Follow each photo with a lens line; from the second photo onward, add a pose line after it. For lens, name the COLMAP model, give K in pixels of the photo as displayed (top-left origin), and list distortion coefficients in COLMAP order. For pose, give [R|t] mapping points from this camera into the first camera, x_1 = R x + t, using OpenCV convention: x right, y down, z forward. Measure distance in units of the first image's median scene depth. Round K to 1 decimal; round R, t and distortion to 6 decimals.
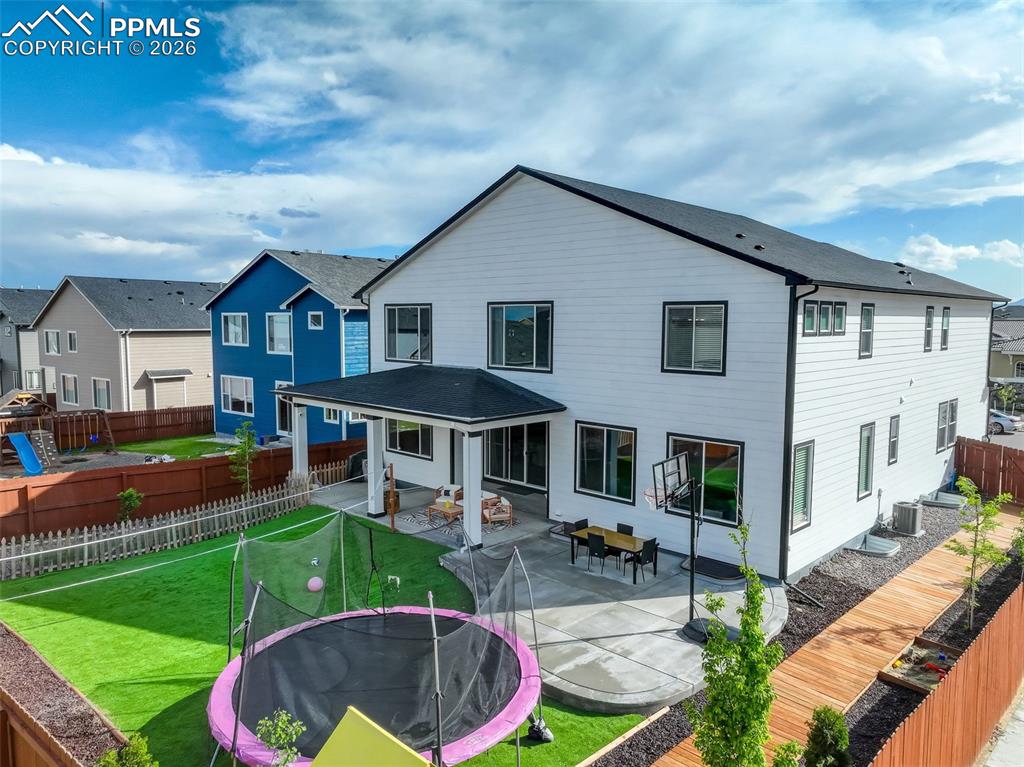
lens RADIAL K [[706.4, 0, 512.0], [0, 706.4, 383.5], [0, 0, 1]] dist [0.001327, -0.000838]
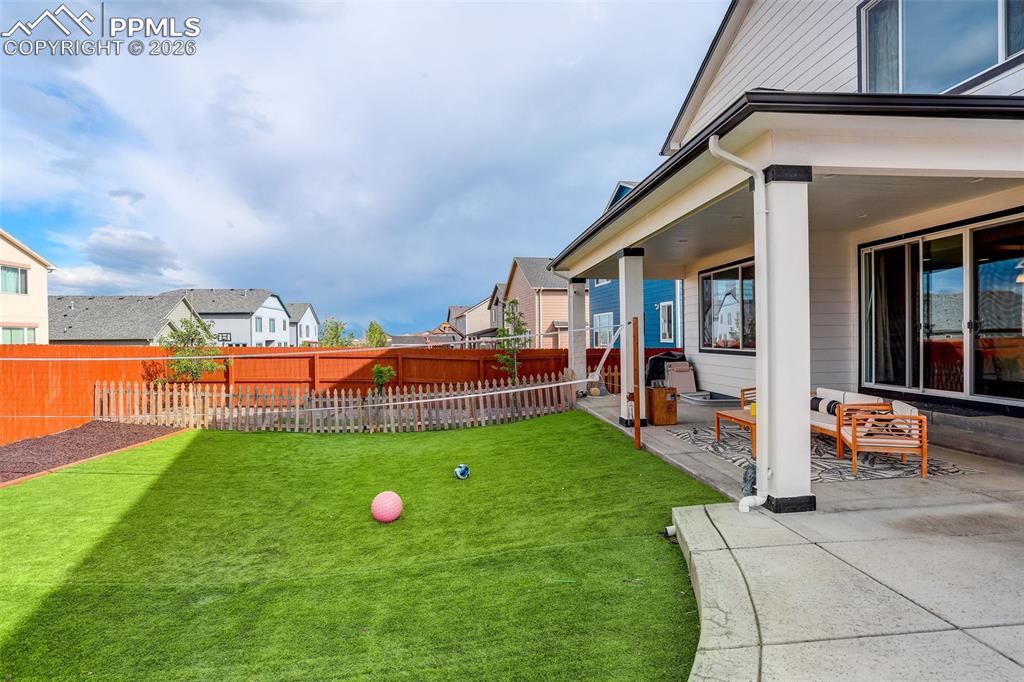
lens RADIAL K [[501.0, 0, 505.5], [0, 501.0, 340.3], [0, 0, 1]] dist [-0.074282, 0.031732]
pose [[0.744505, -0.007882, -0.667570, 0.004880], [-0.043926, 0.997185, -0.060762, 0.155826], [0.666170, 0.074562, 0.742063, 0.653648]]
